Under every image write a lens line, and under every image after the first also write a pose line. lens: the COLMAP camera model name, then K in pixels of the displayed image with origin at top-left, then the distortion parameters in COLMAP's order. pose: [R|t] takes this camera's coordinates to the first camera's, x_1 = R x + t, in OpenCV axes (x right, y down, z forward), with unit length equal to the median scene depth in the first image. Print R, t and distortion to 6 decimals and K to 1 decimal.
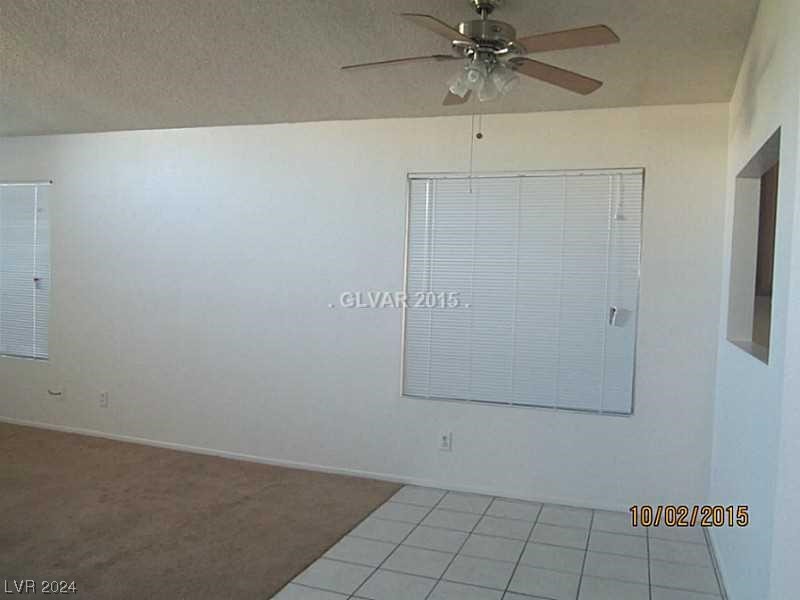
lens RADIAL K [[667.7, 0, 399.6], [0, 667.7, 299.9], [0, 0, 1]] dist [-0.007146, -0.004156]
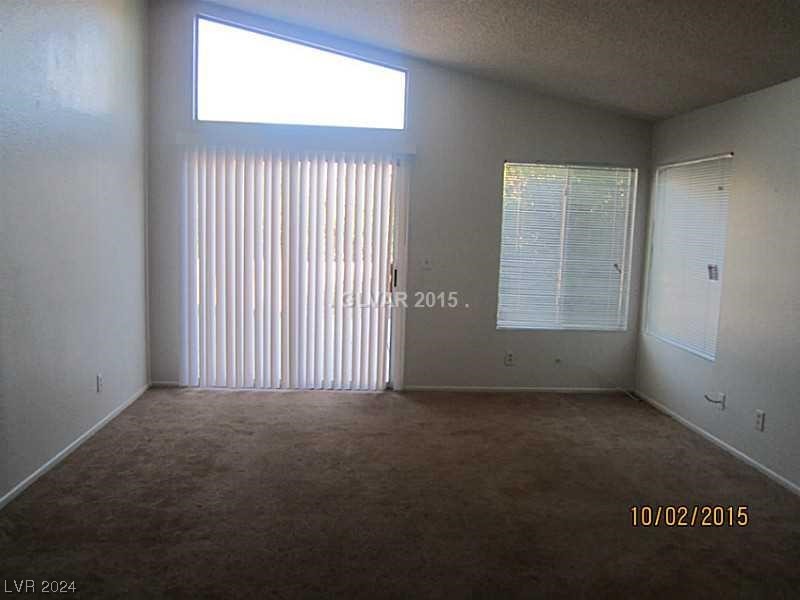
lens RADIAL K [[667.7, 0, 400.3], [0, 667.7, 301.3], [0, 0, 1]] dist [-0.007146, -0.004156]
pose [[0.399097, 0.083284, -0.913118, 0.098003], [-0.044476, 0.996452, 0.071445, -0.031386], [0.915829, 0.012098, 0.401385, 0.276263]]
